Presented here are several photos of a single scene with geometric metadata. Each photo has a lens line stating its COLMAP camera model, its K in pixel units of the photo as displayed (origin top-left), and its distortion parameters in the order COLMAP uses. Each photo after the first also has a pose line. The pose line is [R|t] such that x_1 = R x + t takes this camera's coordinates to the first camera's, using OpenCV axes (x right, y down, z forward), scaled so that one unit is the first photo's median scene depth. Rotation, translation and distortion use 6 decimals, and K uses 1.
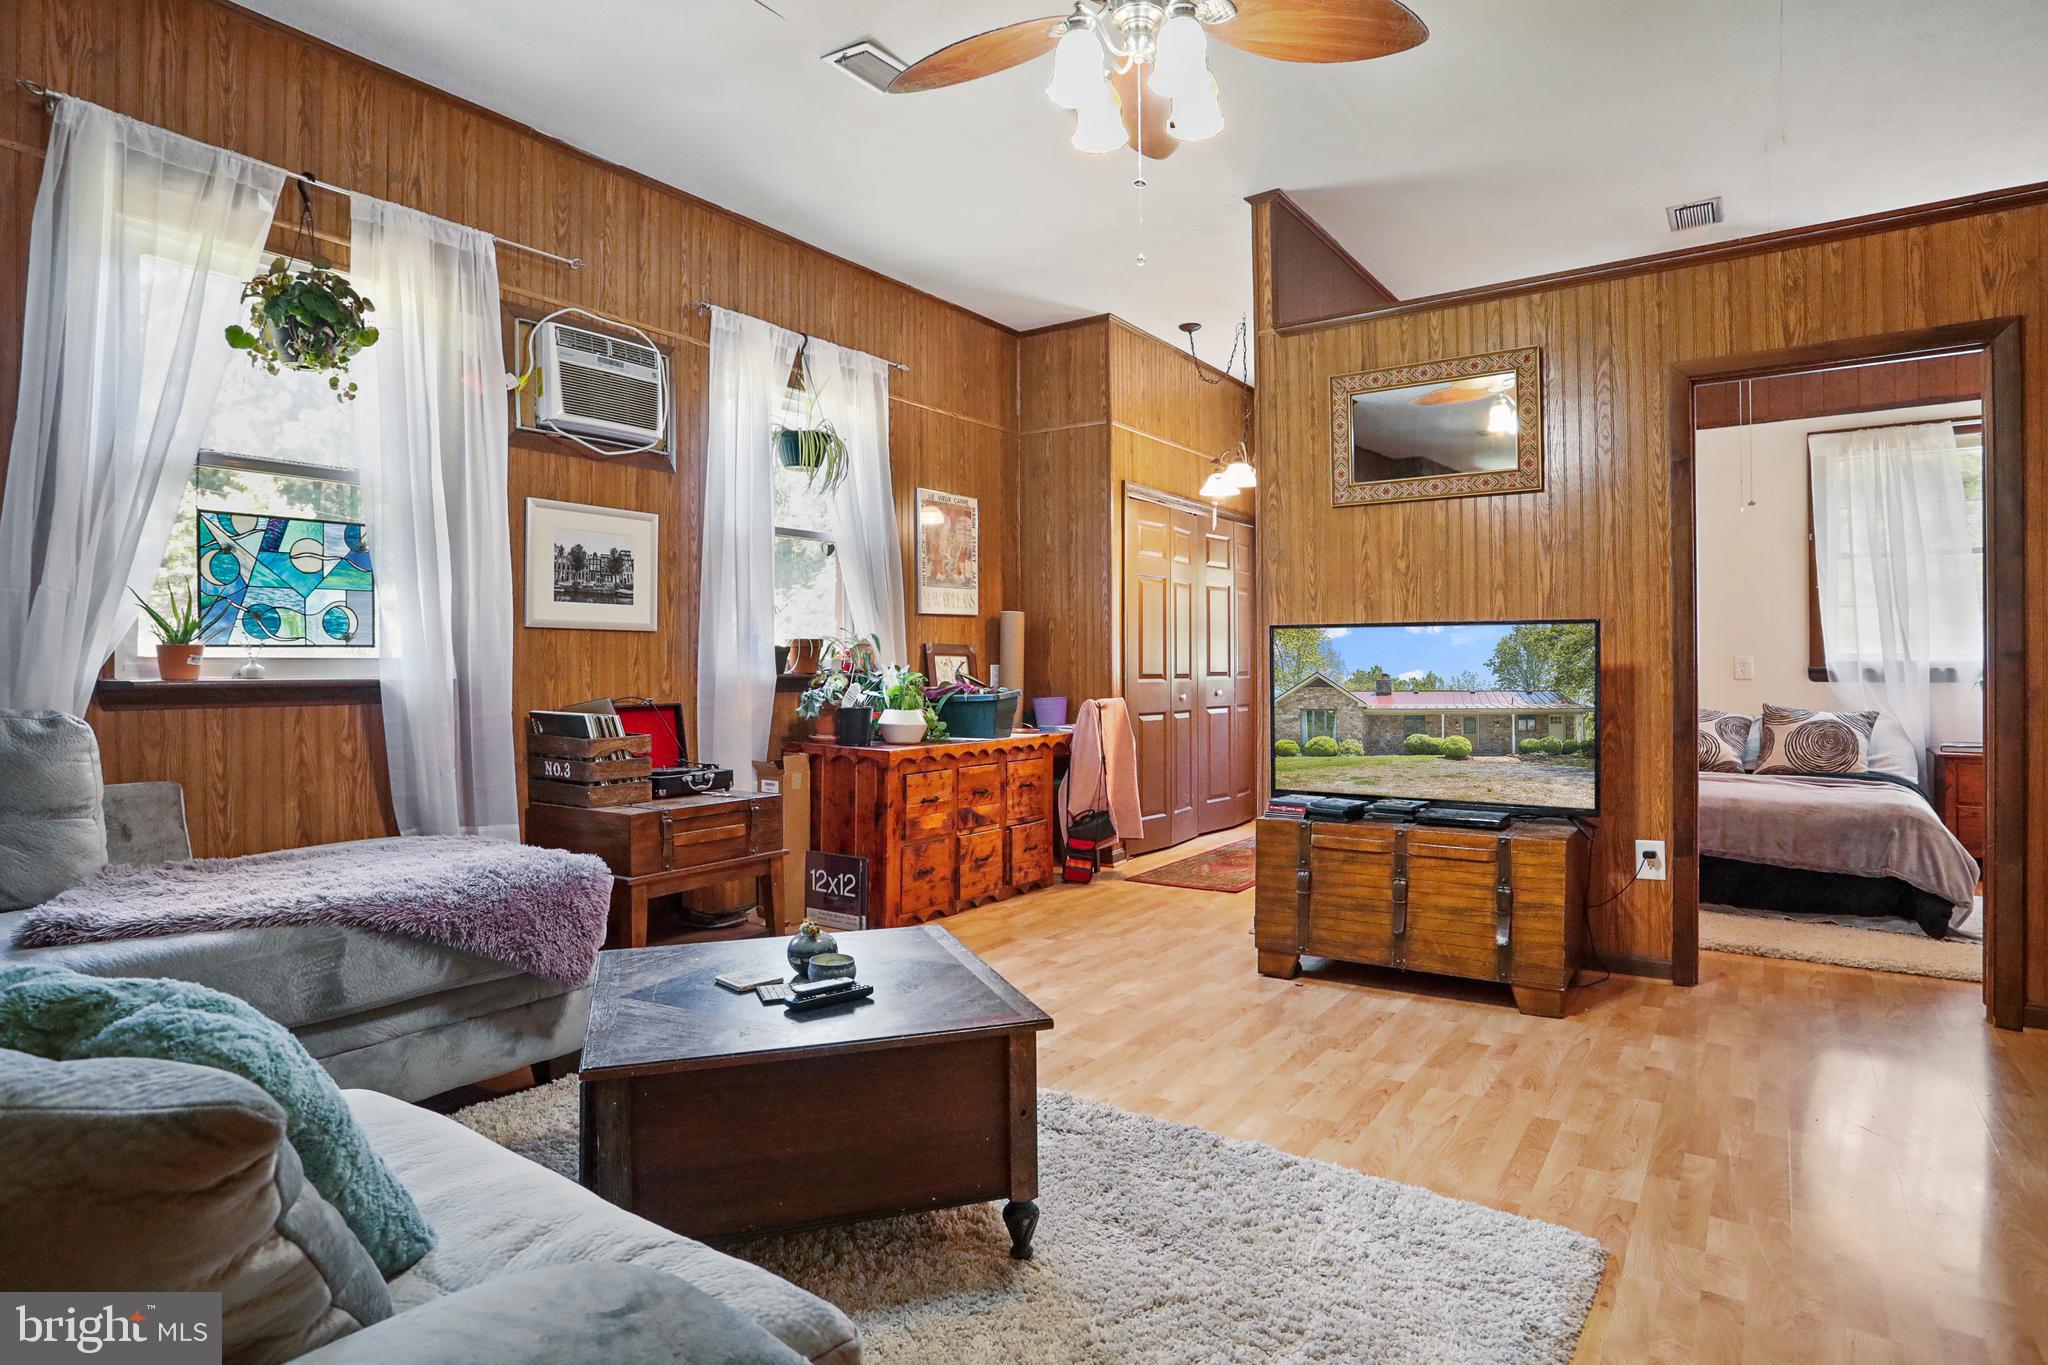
lens RADIAL K [[1121.5, 0, 1022.4], [0, 1121.5, 669.5], [0, 0, 1]] dist [-0.086824, 0.050408]
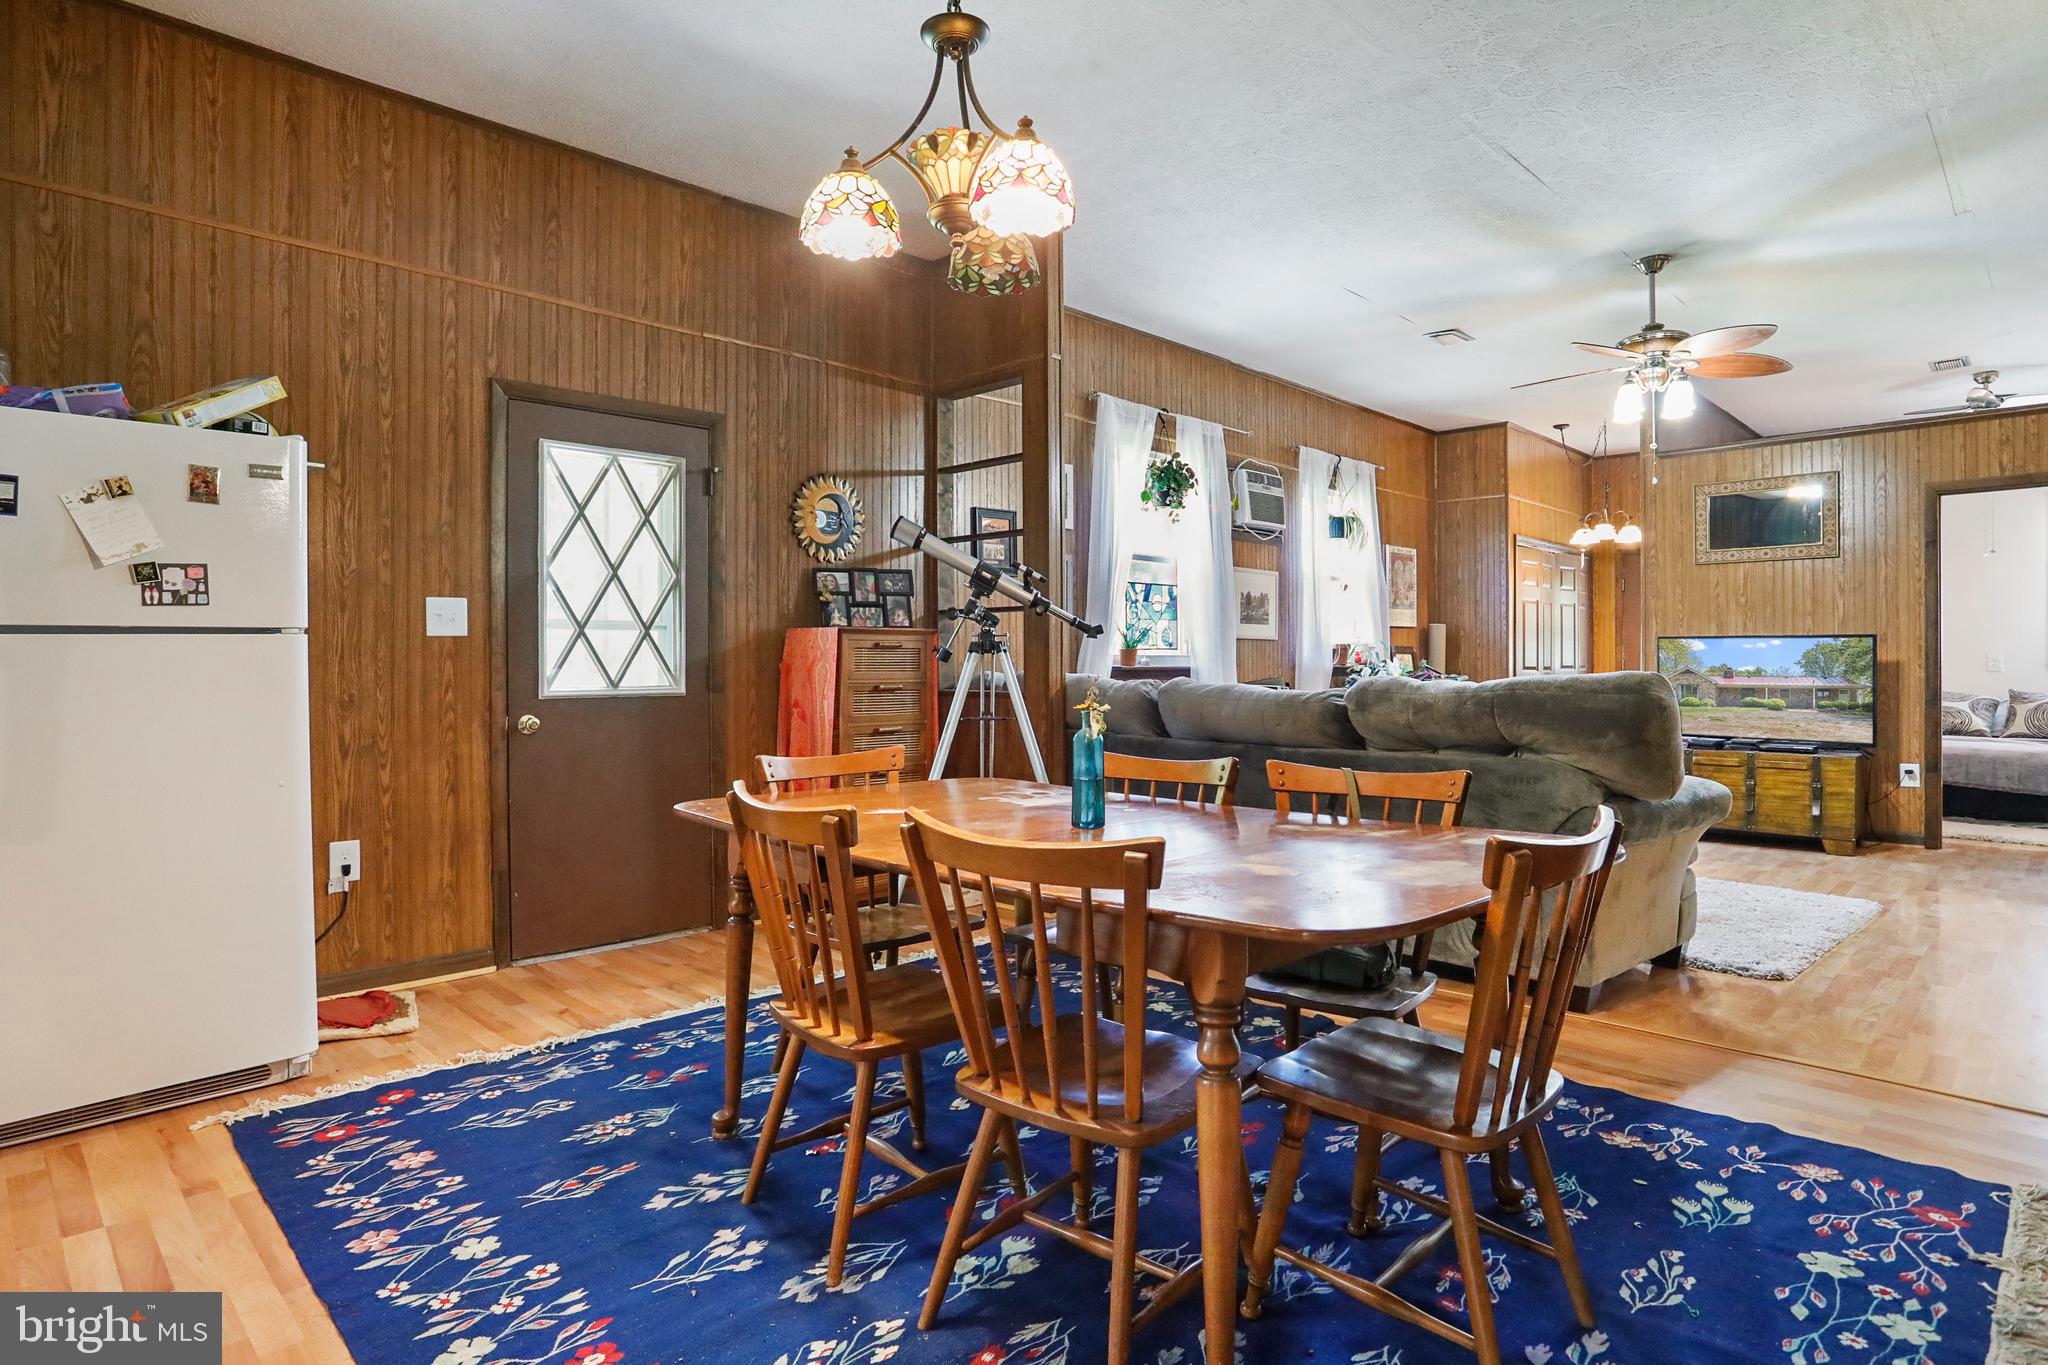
lens RADIAL K [[1116.4, 0, 1011.9], [0, 1116.4, 664.8], [0, 0, 1]] dist [-0.067077, 0.031312]
pose [[0.982328, 0.003658, -0.187131, -0.459159], [-0.003713, 0.999993, 0.000057, 0.006971], [0.187130, 0.000638, 0.982335, -0.866814]]
